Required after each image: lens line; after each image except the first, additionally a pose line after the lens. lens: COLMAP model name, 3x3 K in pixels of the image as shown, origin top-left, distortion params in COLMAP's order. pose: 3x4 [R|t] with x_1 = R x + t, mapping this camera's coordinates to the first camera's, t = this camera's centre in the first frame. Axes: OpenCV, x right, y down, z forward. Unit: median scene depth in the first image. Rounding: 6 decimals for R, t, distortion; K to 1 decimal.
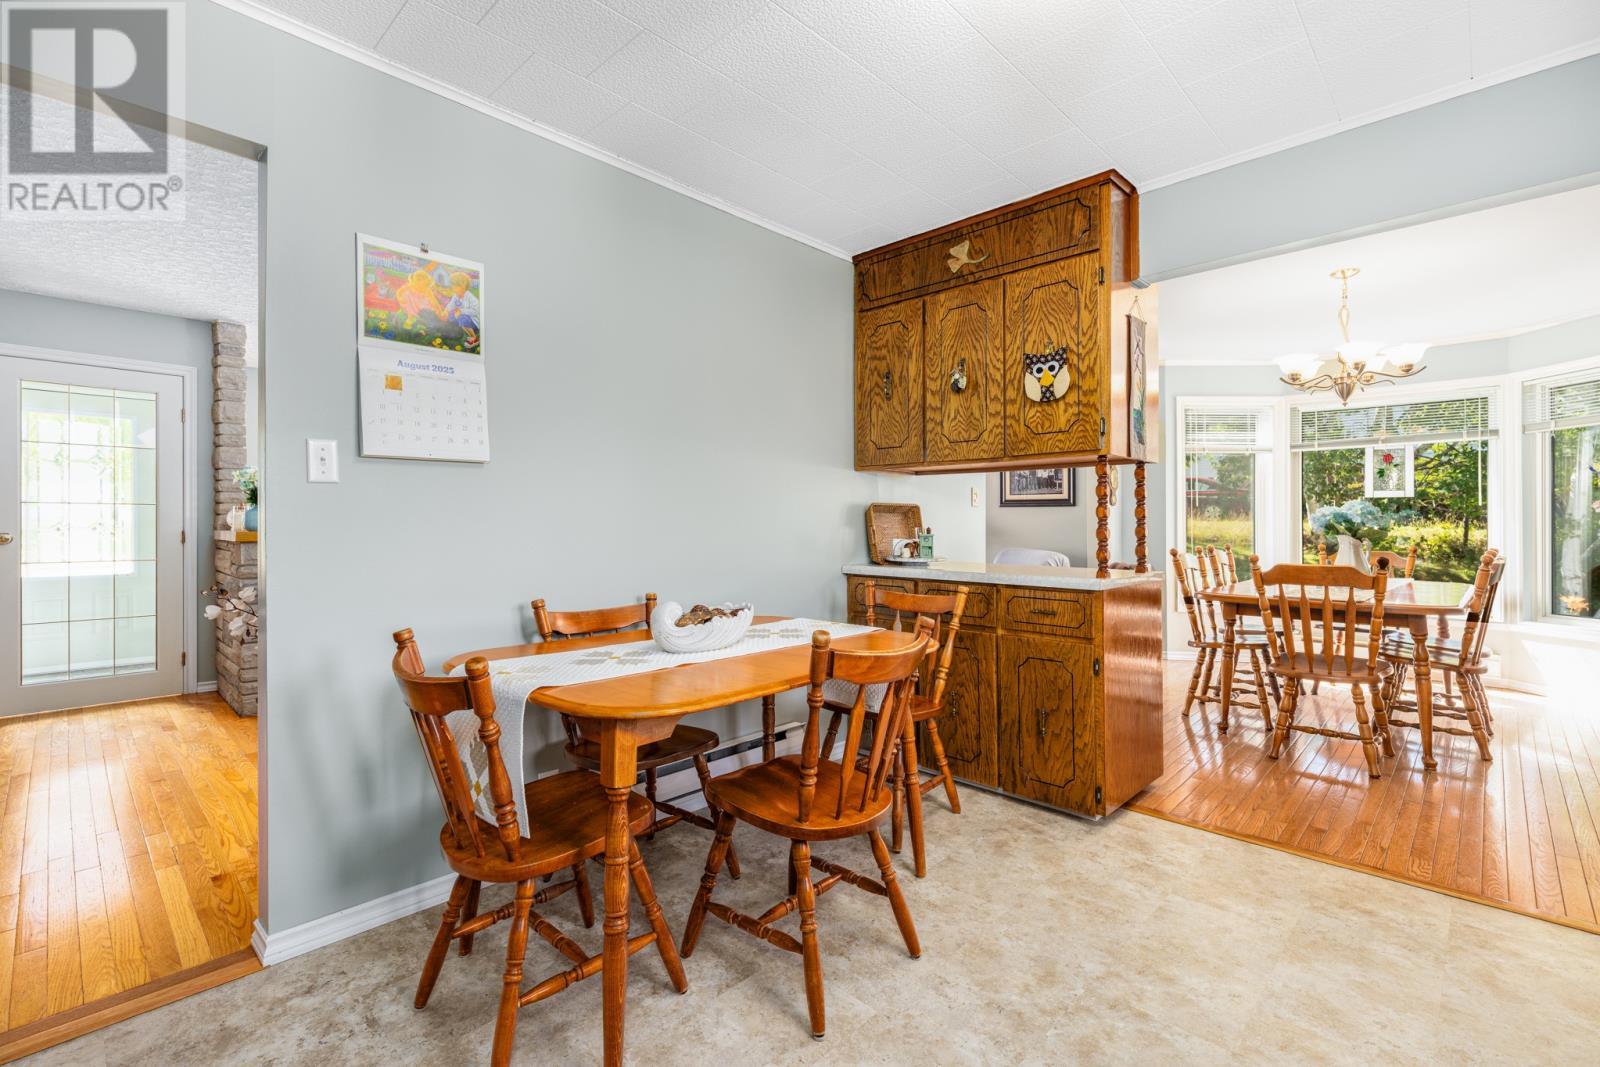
lens RADIAL K [[726.0, 0, 806.4], [0, 726.0, 526.0], [0, 0, 1]] dist [0.003313, 0.000648]
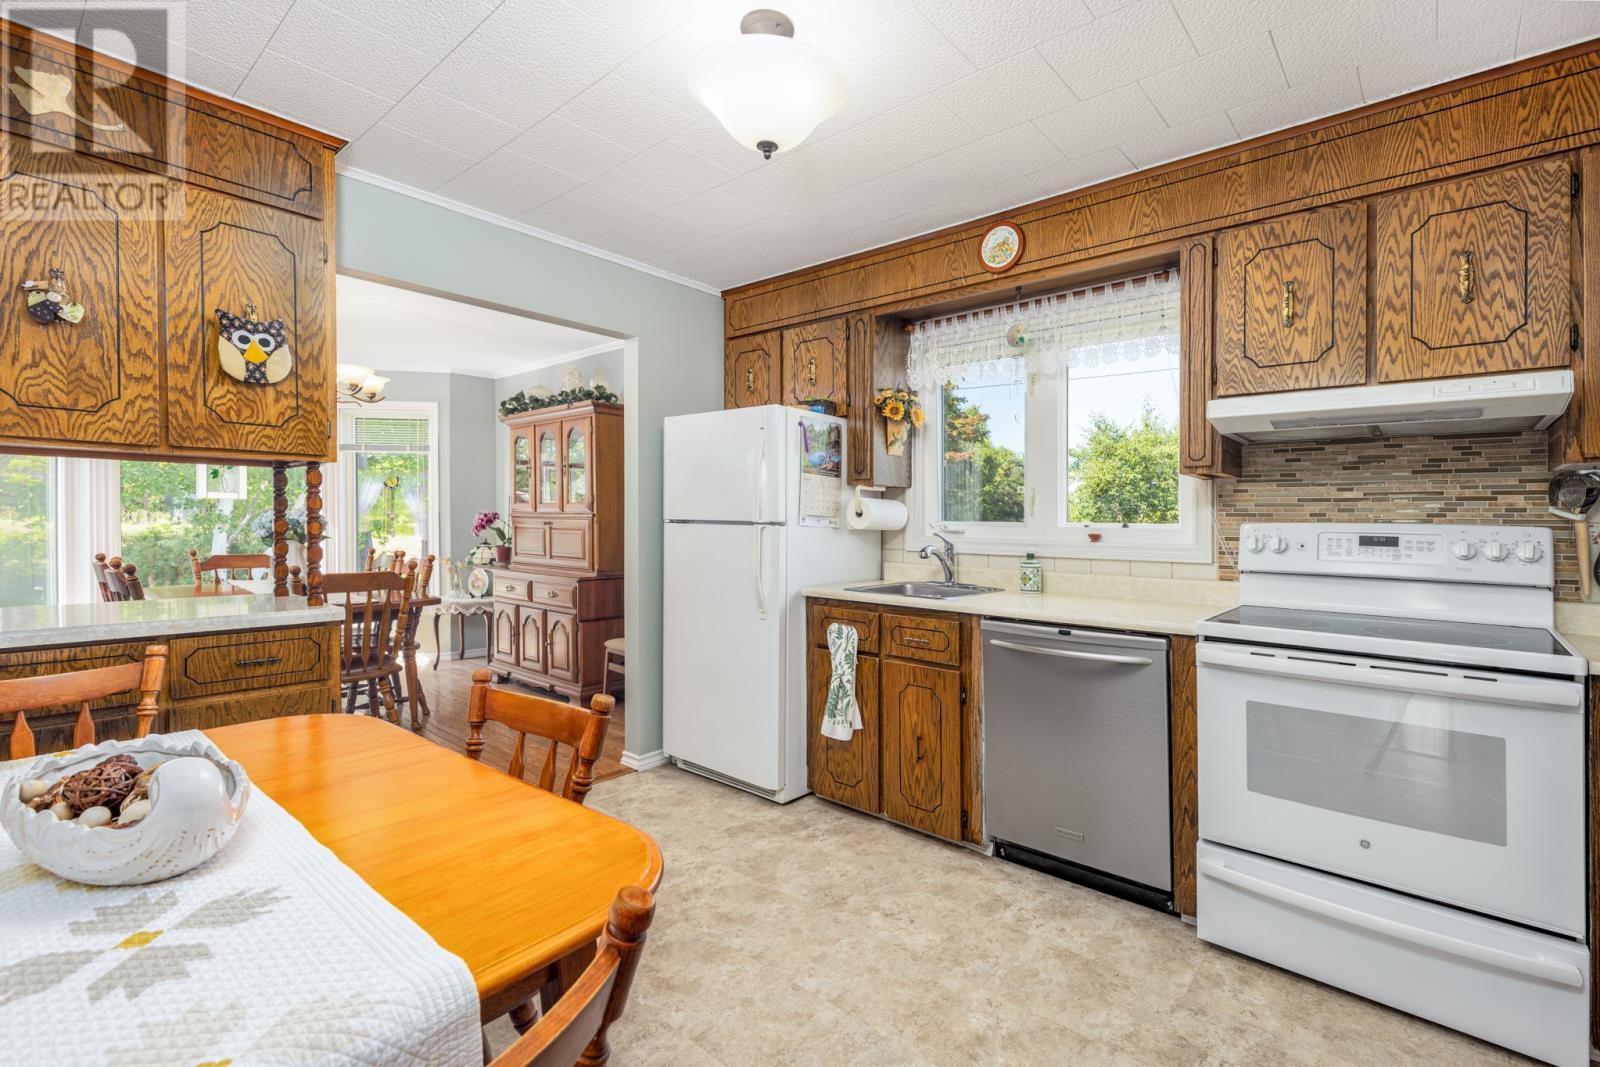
lens RADIAL K [[726.0, 0, 798.4], [0, 726.0, 522.1], [0, 0, 1]] dist [0.003313, 0.000648]
pose [[-0.022870, -0.000462, 0.999738, -0.445269], [-0.013299, 0.999912, 0.000158, -0.033997], [-0.999650, -0.013292, -0.022874, 0.445844]]
